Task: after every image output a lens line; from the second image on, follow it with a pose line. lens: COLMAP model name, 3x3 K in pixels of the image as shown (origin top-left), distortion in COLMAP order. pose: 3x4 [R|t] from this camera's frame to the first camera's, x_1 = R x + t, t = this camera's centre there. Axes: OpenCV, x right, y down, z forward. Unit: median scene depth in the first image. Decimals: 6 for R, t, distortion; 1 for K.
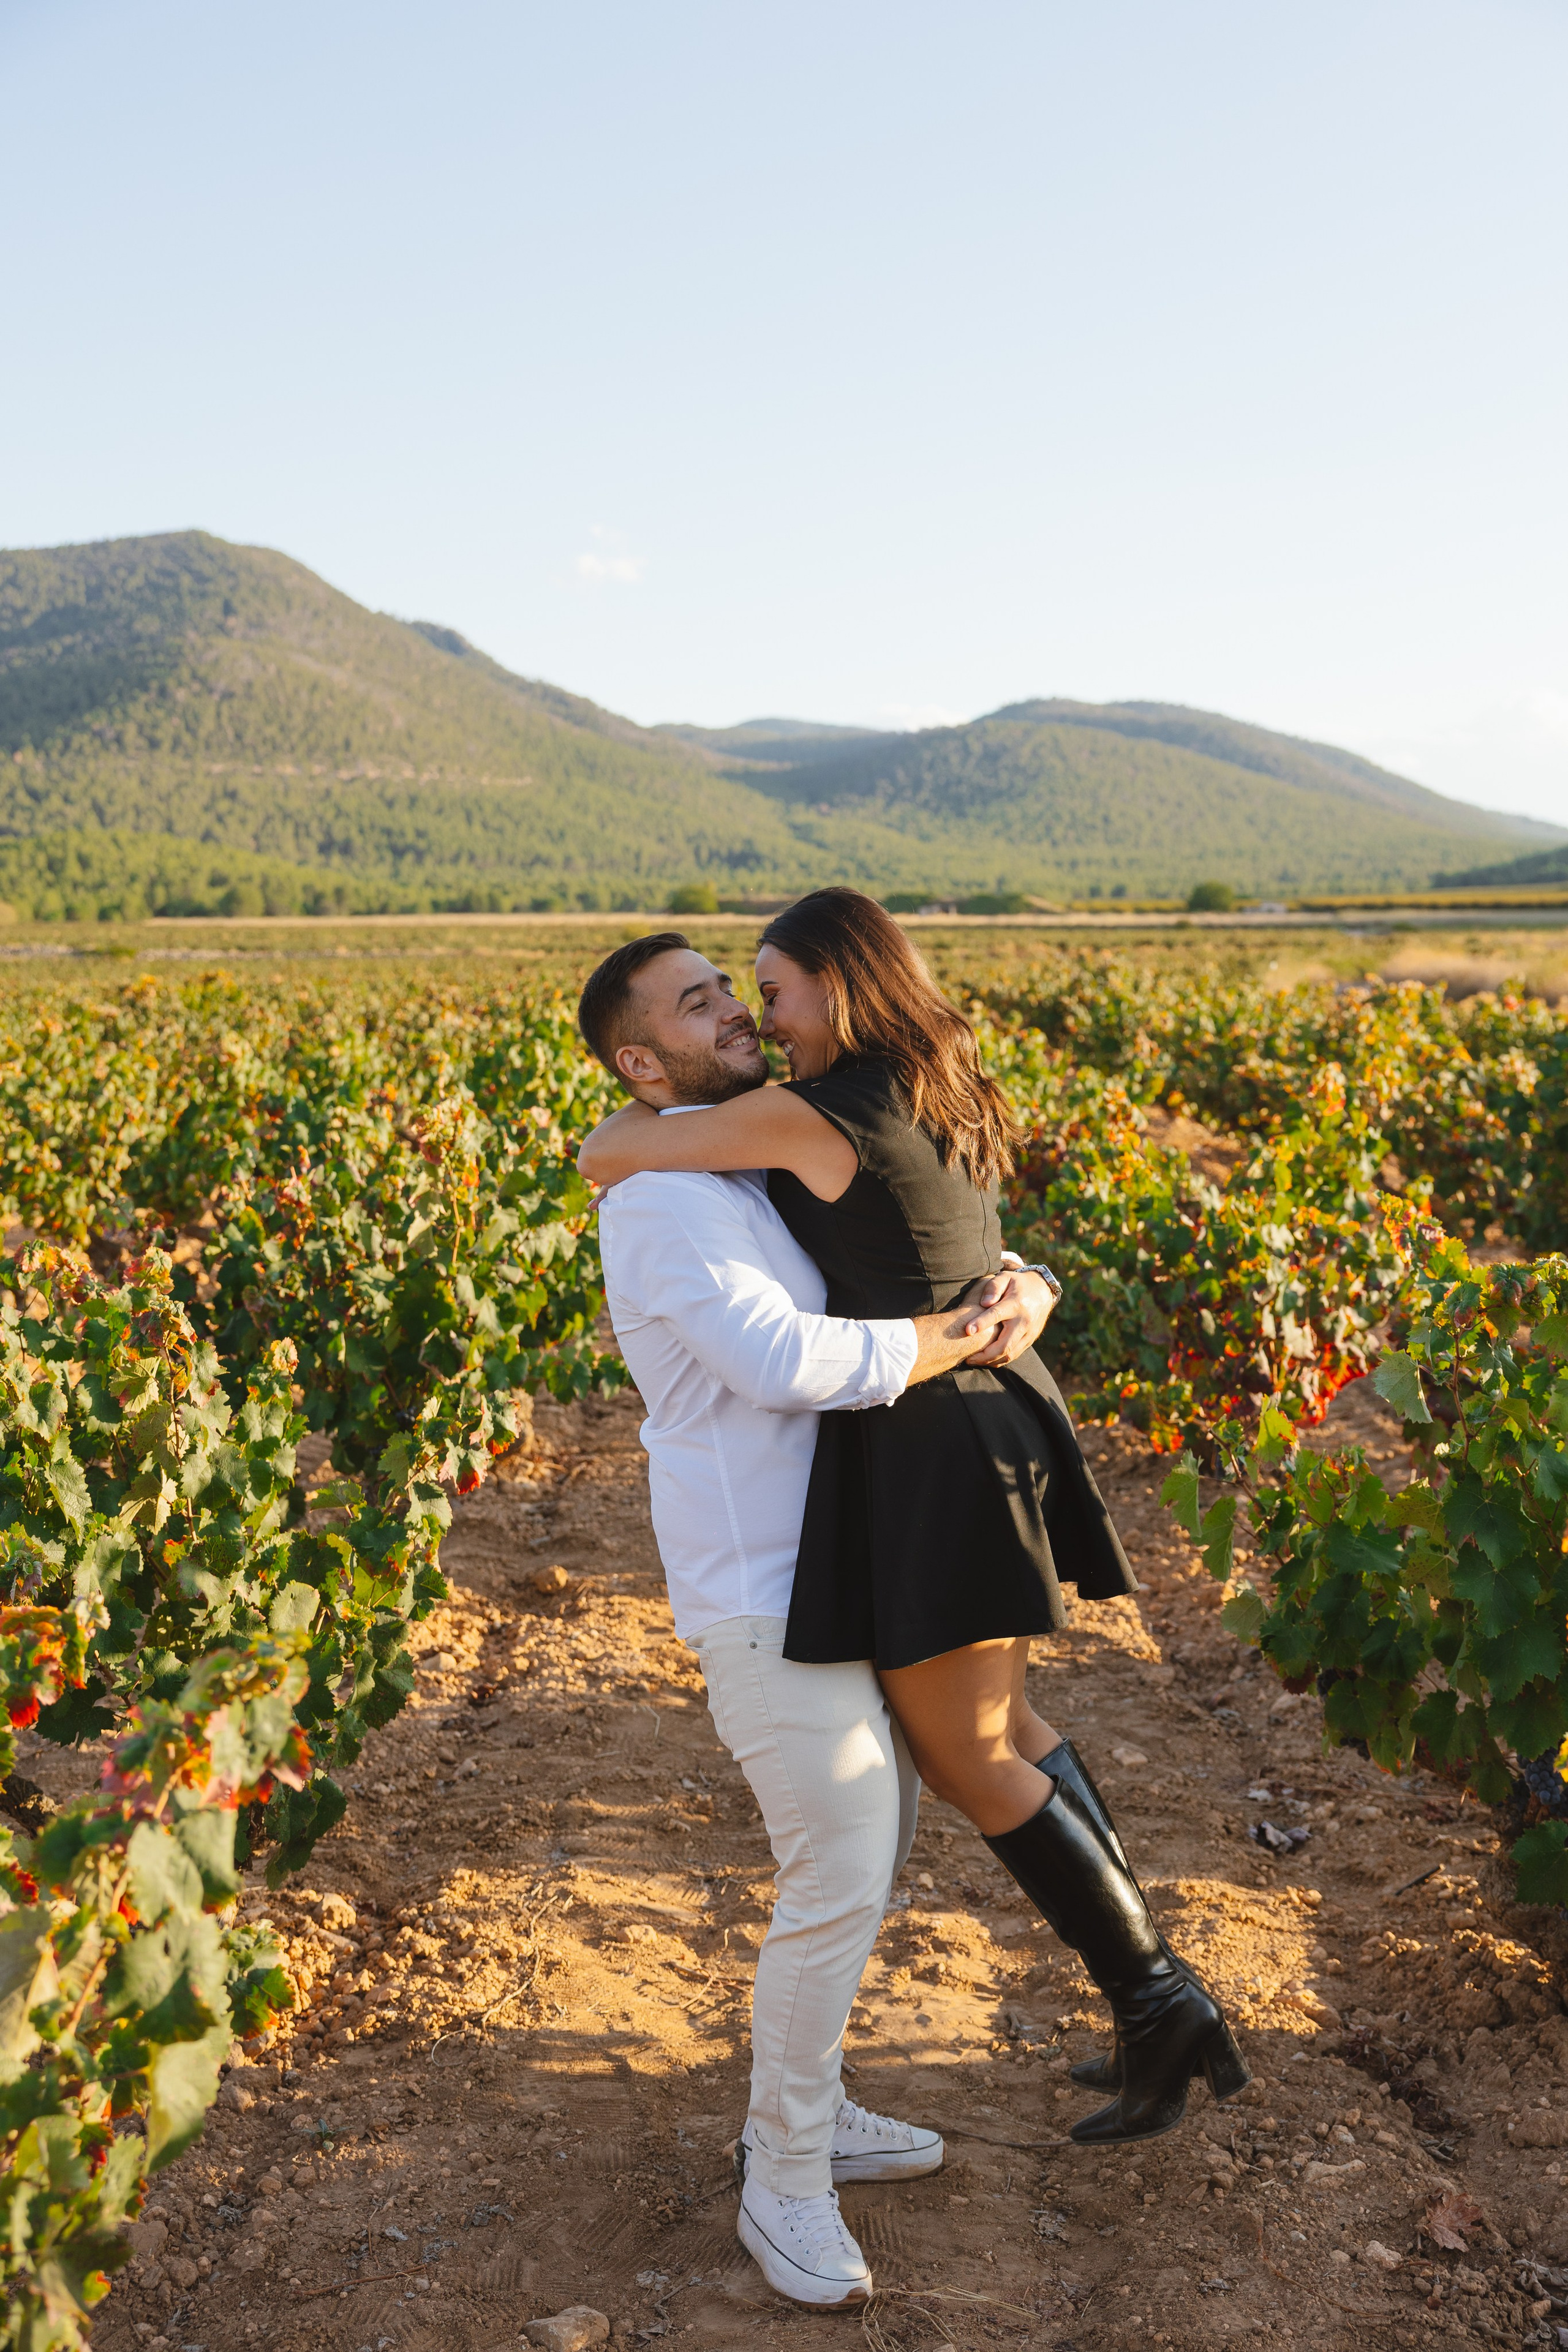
lens RADIAL K [[2838.3, 0, 805.9], [0, 2838.3, 1171.6], [0, 0, 1]] dist [-0.010928, 0.001128]
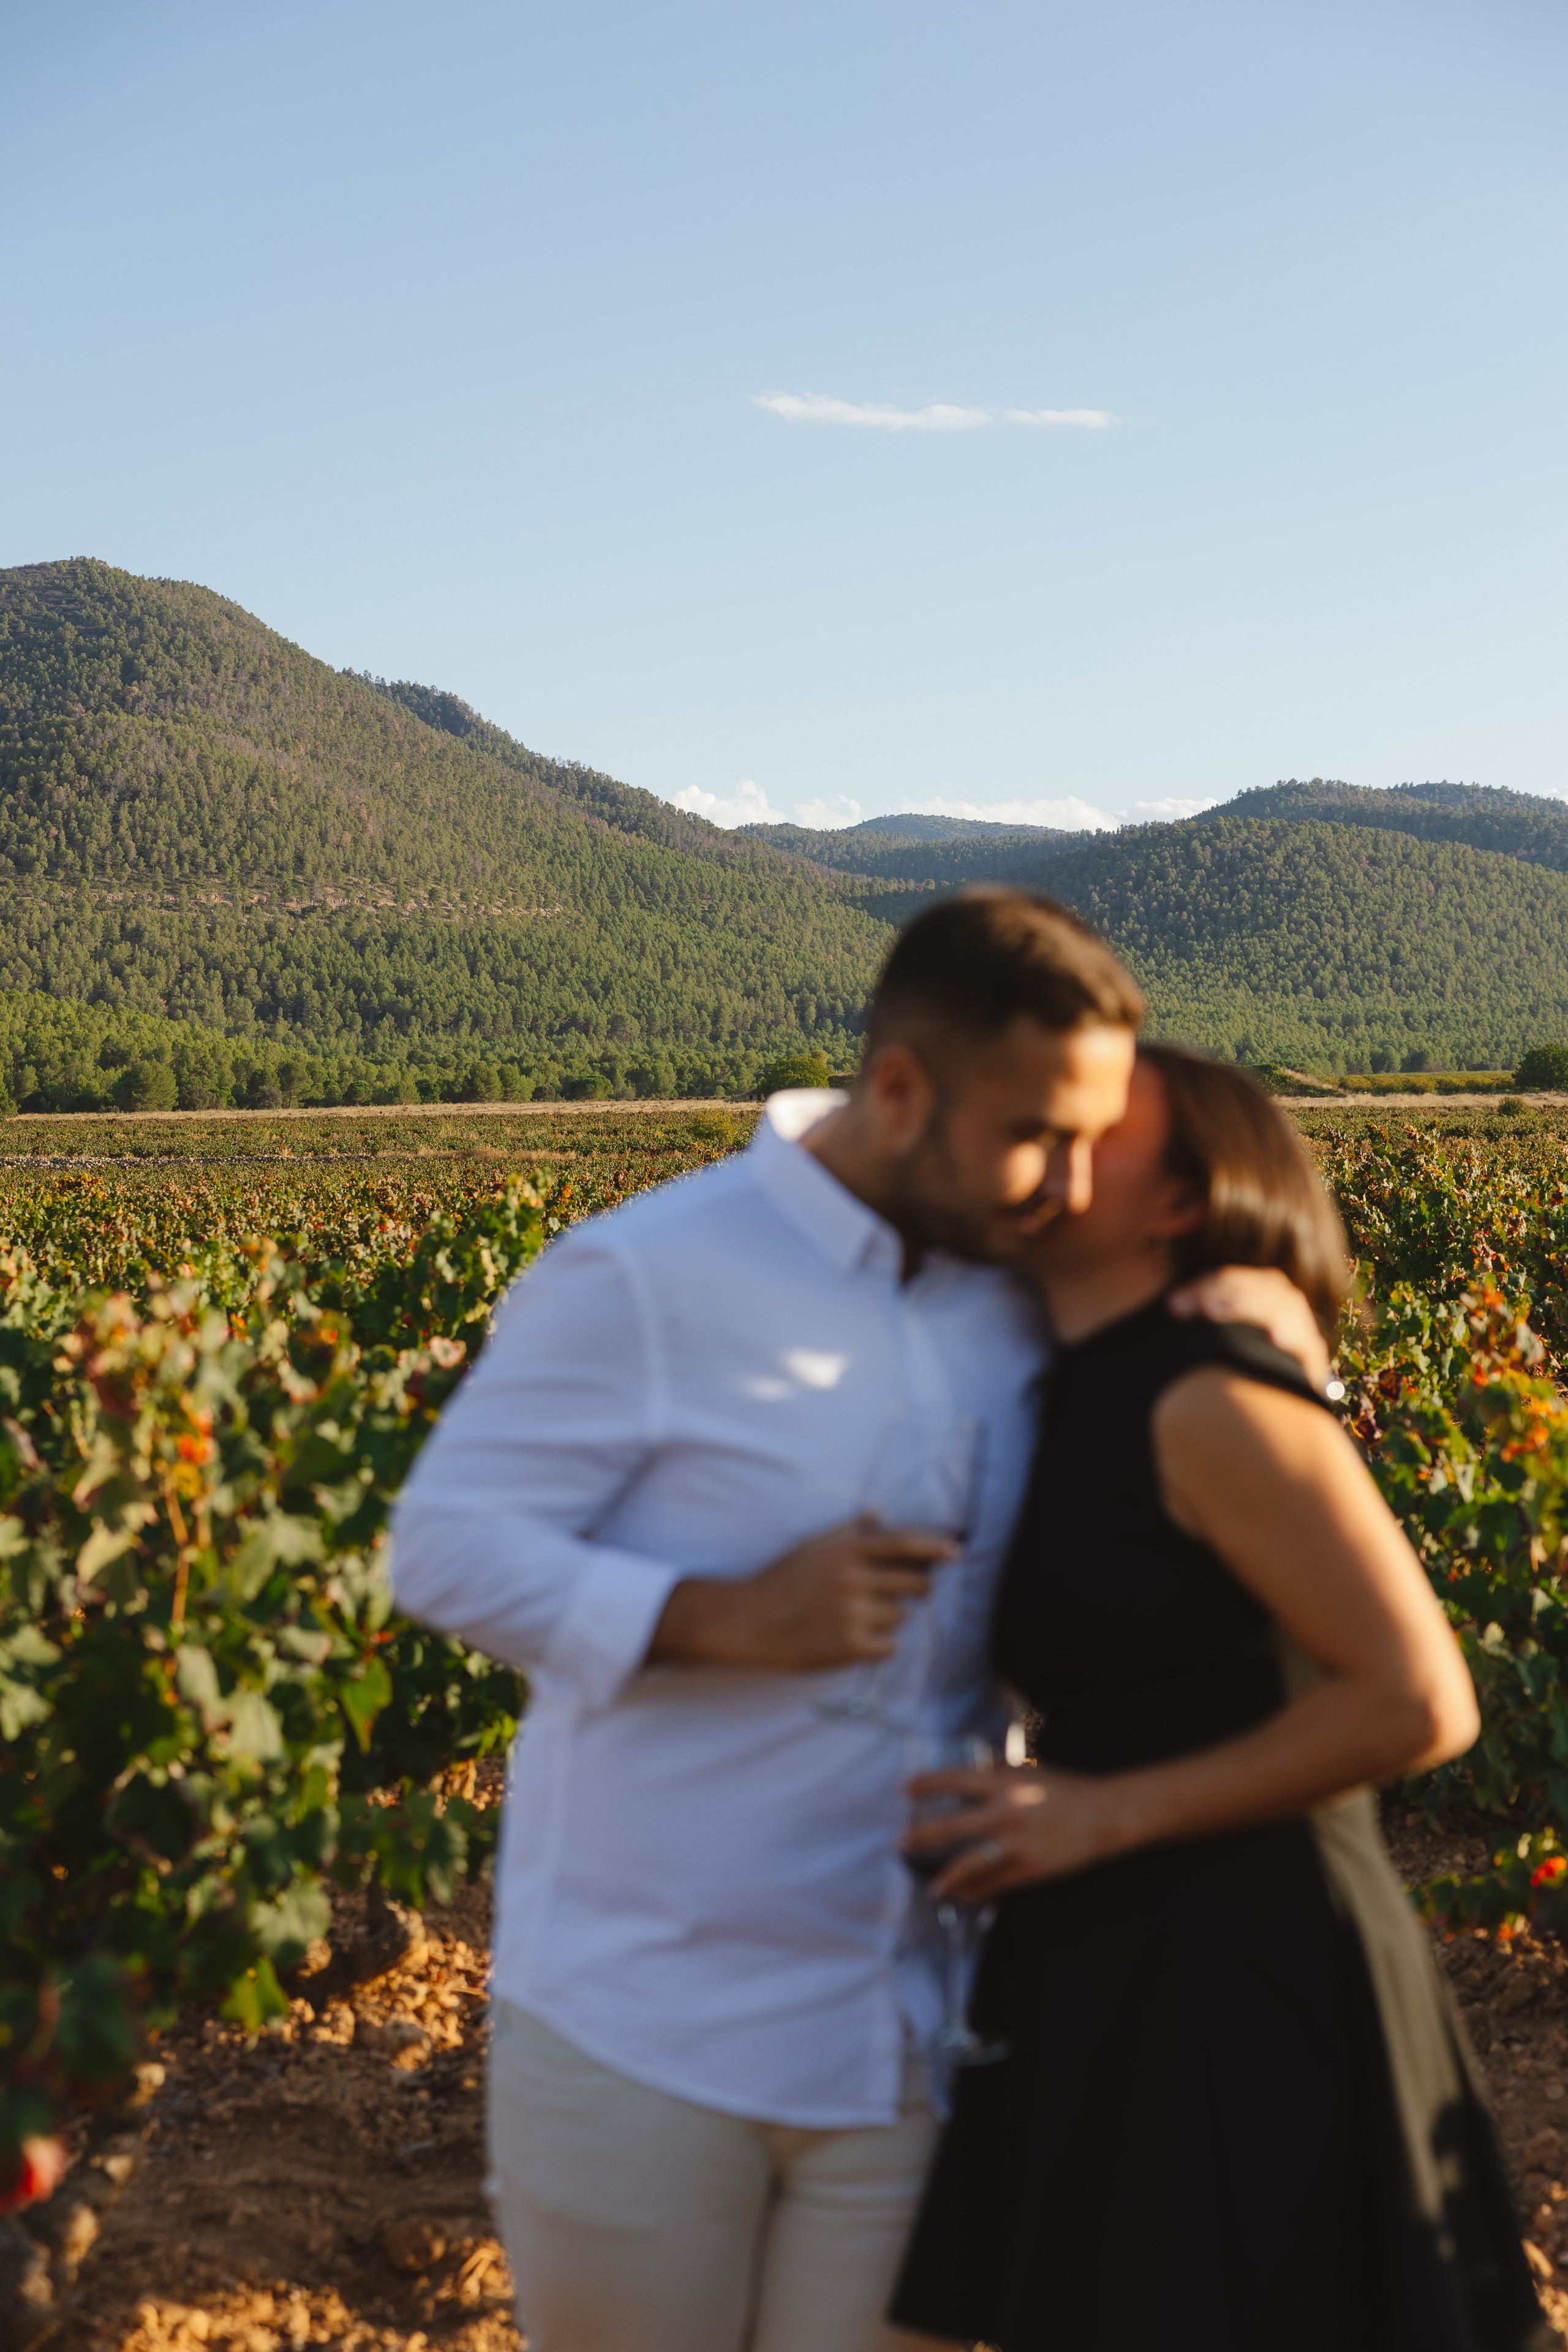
lens RADIAL K [[3947.9, 0, 799.7], [0, 3947.9, 1184.1], [0, 0, 1]] dist [-0.000989, 0.246625]
pose [[0.999047, -0.009140, -0.042683, 0.008326], [0.005953, 0.997226, -0.074191, 0.004651], [0.043243, 0.073866, 0.996330, 0.195966]]
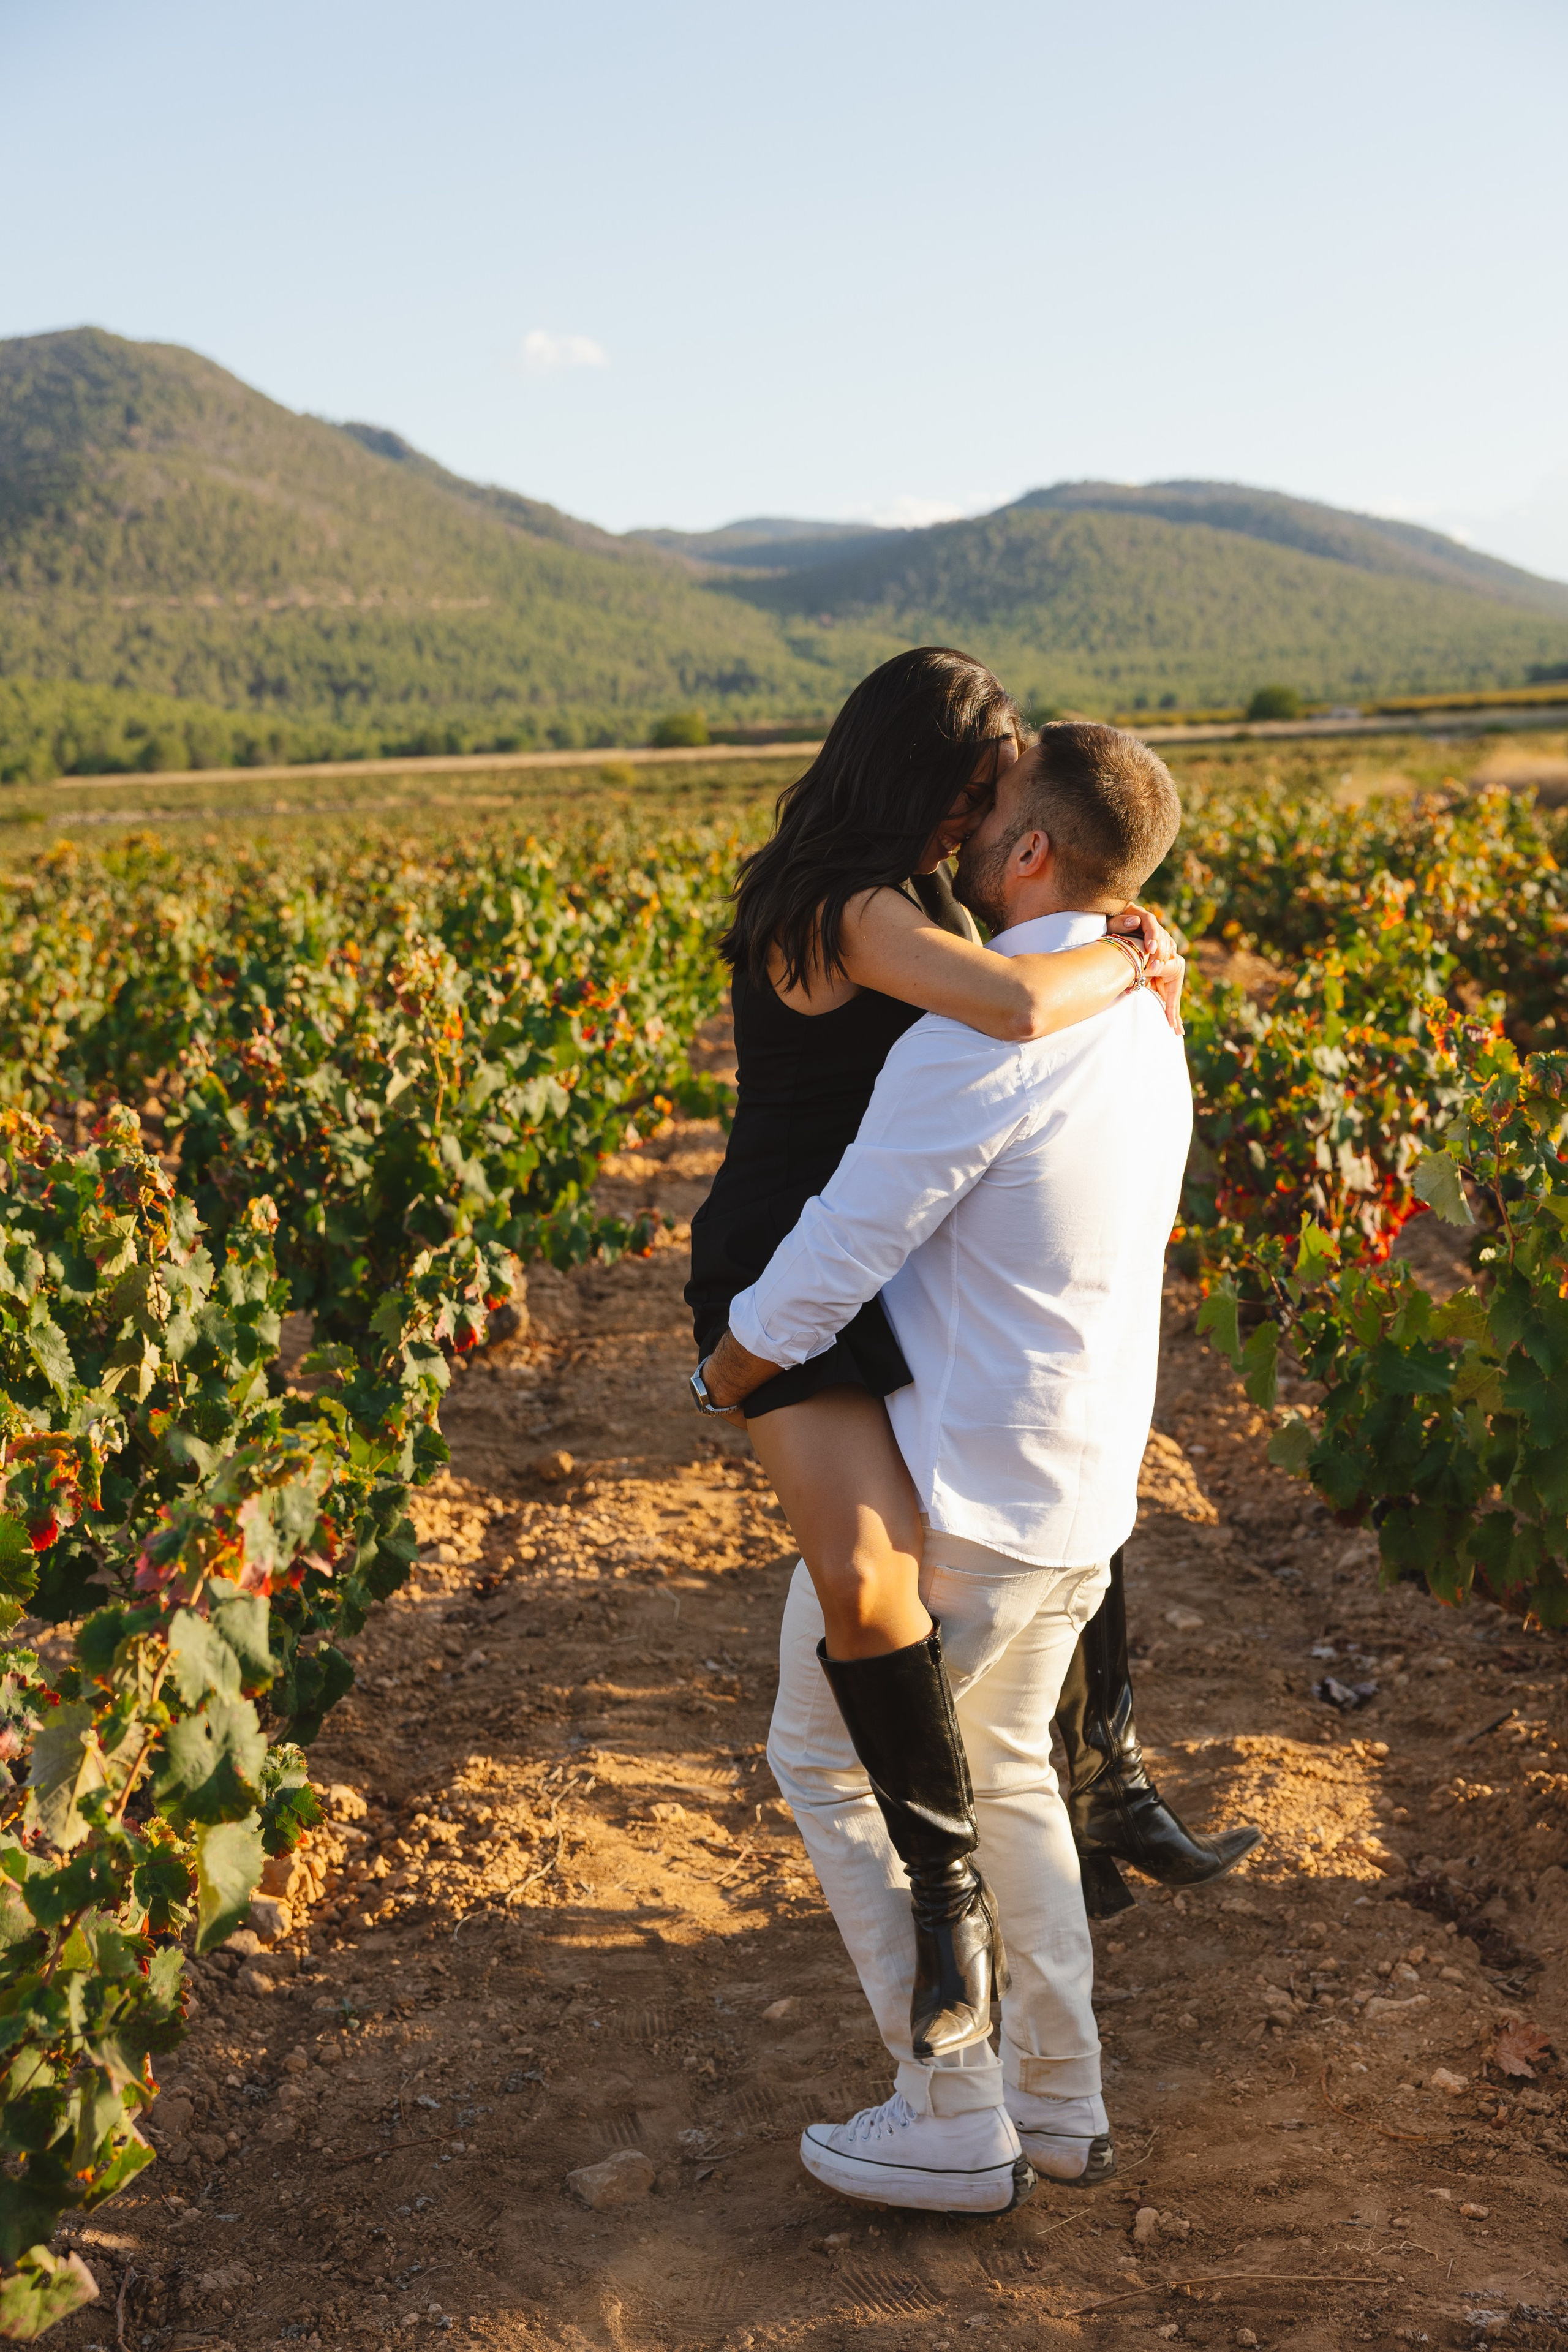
lens RADIAL K [[3263.6, 0, 804.0], [0, 3263.6, 1208.1], [0, 0, 1]] dist [-0.007774, -0.003548]
pose [[0.999160, -0.040200, -0.007917, 0.001820], [0.040548, 0.997916, 0.050188, 0.007159], [0.005882, -0.050467, 0.998708, -0.037113]]
